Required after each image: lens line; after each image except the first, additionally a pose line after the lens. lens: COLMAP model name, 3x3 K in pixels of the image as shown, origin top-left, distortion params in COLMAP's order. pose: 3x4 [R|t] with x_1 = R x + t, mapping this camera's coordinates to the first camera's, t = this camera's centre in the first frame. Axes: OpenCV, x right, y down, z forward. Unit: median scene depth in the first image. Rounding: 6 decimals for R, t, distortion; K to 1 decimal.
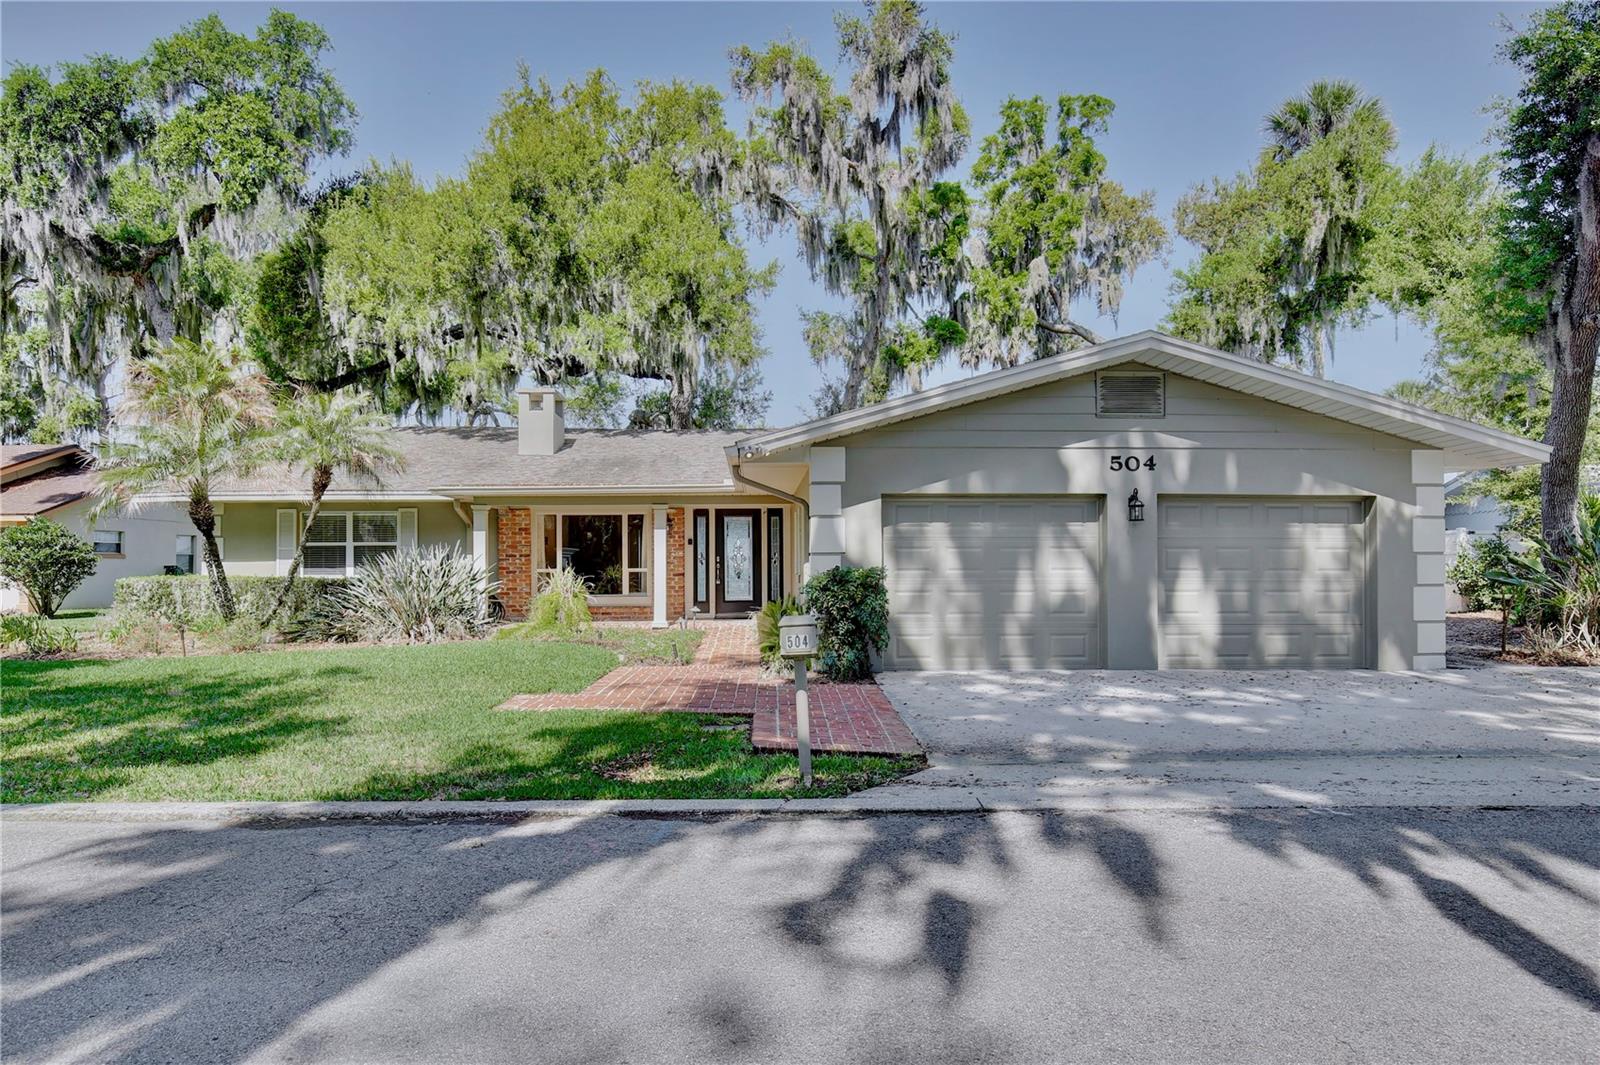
lens RADIAL K [[1034.2, 0, 805.2], [0, 1034.2, 535.5], [0, 0, 1]] dist [-0.000729, 0.002888]
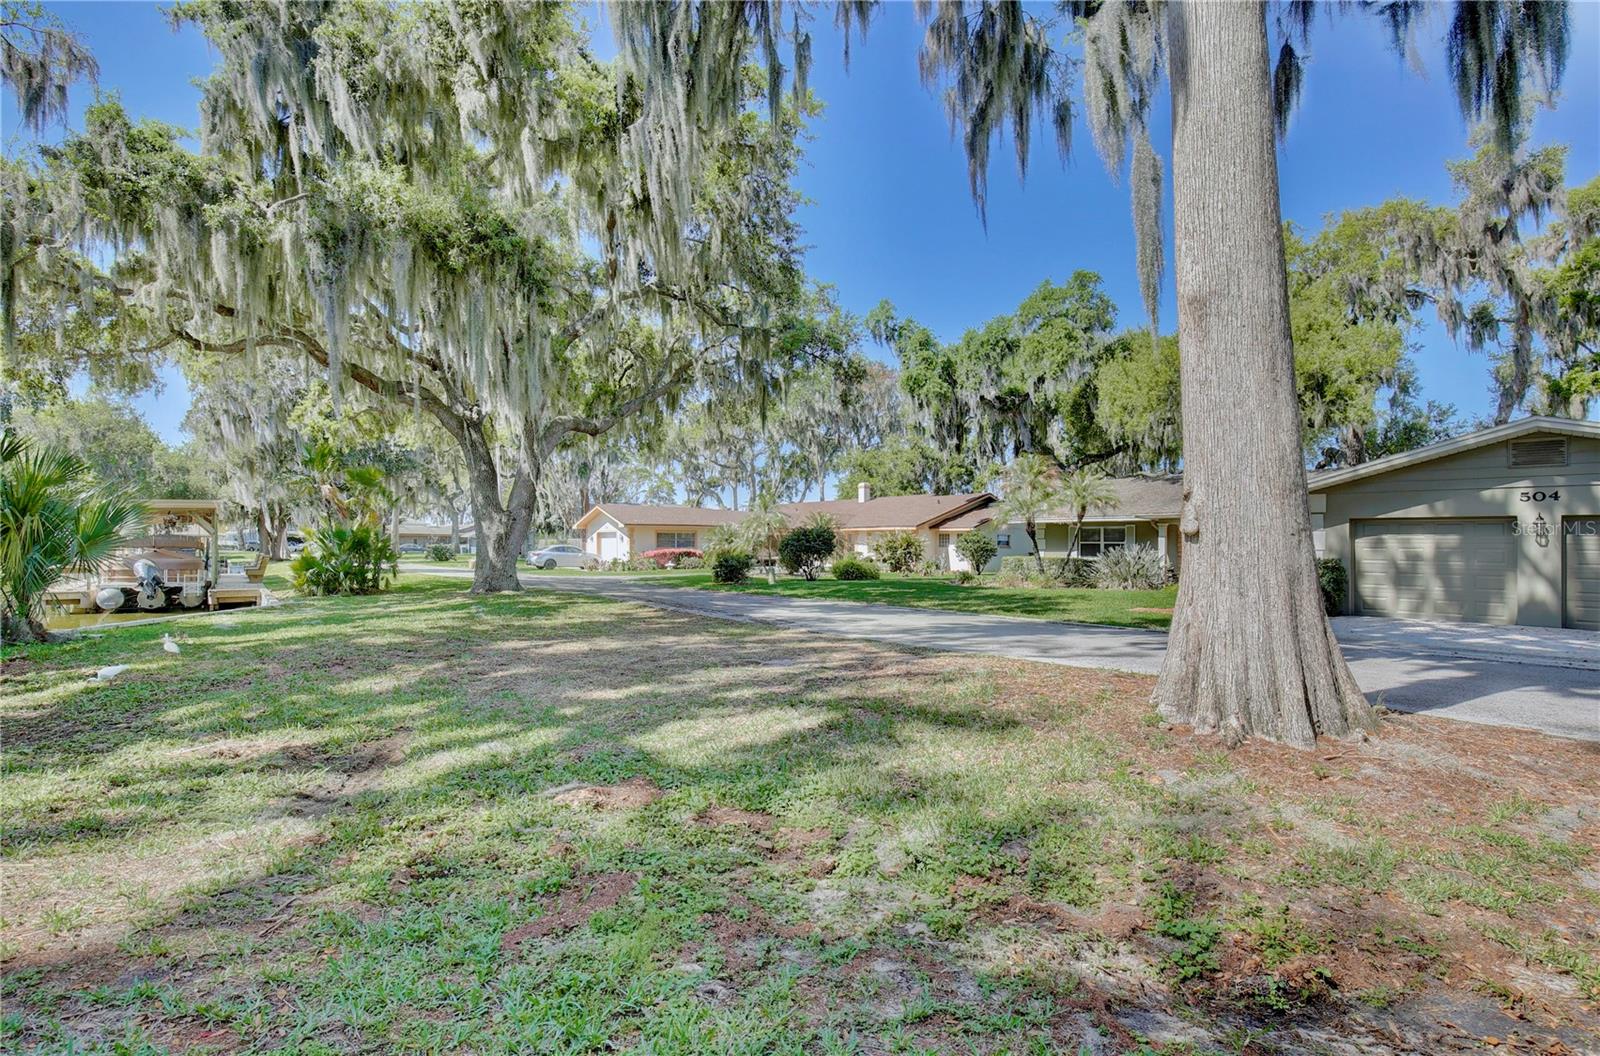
lens RADIAL K [[744.8, 0, 800.5], [0, 744.8, 532.9], [0, 0, 1]] dist [-0.025097, 0.001395]
pose [[0.644234, -0.000077, -0.764829, 0.306135], [-0.002955, 0.999992, -0.002589, -0.005768], [0.764823, 0.003928, 0.644228, -0.403008]]
